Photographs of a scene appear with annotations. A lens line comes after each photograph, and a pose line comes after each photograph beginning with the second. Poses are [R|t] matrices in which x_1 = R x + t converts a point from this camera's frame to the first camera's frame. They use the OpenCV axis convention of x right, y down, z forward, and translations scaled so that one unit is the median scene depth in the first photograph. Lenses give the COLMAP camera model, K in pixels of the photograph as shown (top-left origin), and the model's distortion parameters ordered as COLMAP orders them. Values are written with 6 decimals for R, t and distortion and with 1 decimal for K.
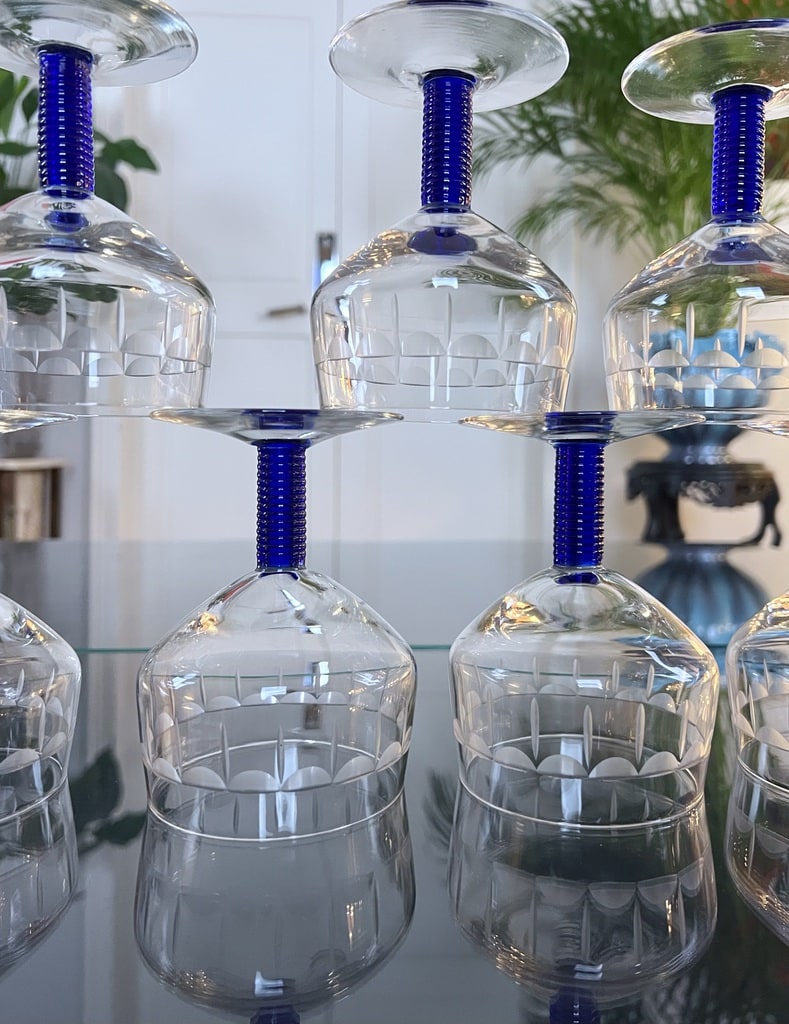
lens RADIAL K [[825.4, 0, 428.7], [0, 825.4, 468.8], [0, 0, 1]] dist [0.039836, -0.141829]
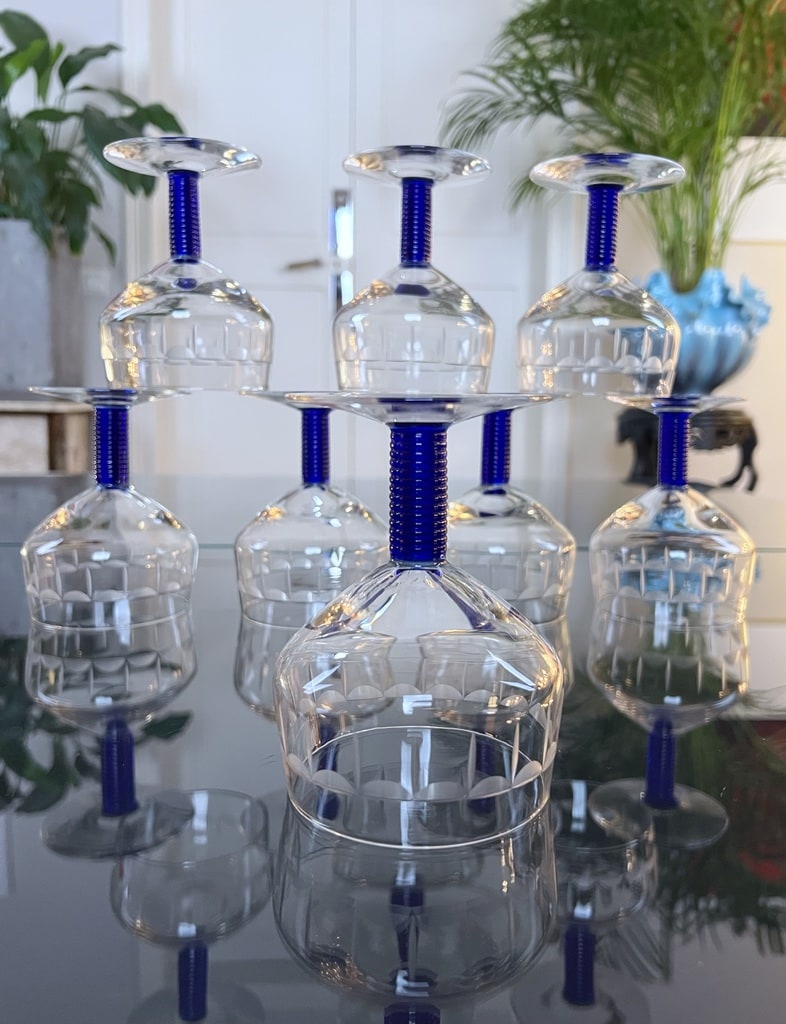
lens RADIAL K [[782.6, 0, 411.9], [0, 782.6, 494.0], [0, 0, 1]] dist [-0.011822, -0.004271]
pose [[0.999371, 0.007871, -0.034592, 0.067090], [-0.004230, 0.994558, 0.104102, -0.024777], [0.035223, -0.103890, 0.993965, -0.539514]]
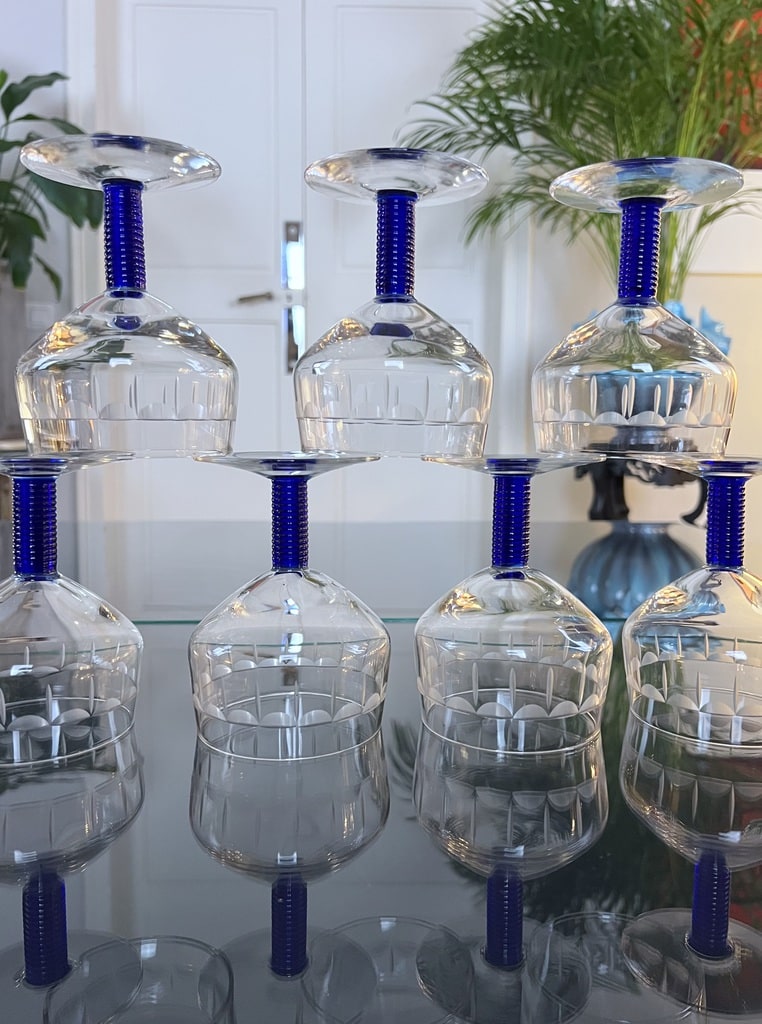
lens RADIAL K [[781.4, 0, 381.0], [0, 781.4, 512.0], [0, 0, 1]] dist [-0.001917, -0.006777]
pose [[0.999922, -0.001696, -0.012339, -0.013201], [0.002763, 0.996207, 0.086970, -0.078885], [0.012145, -0.086997, 0.996135, -0.252641]]
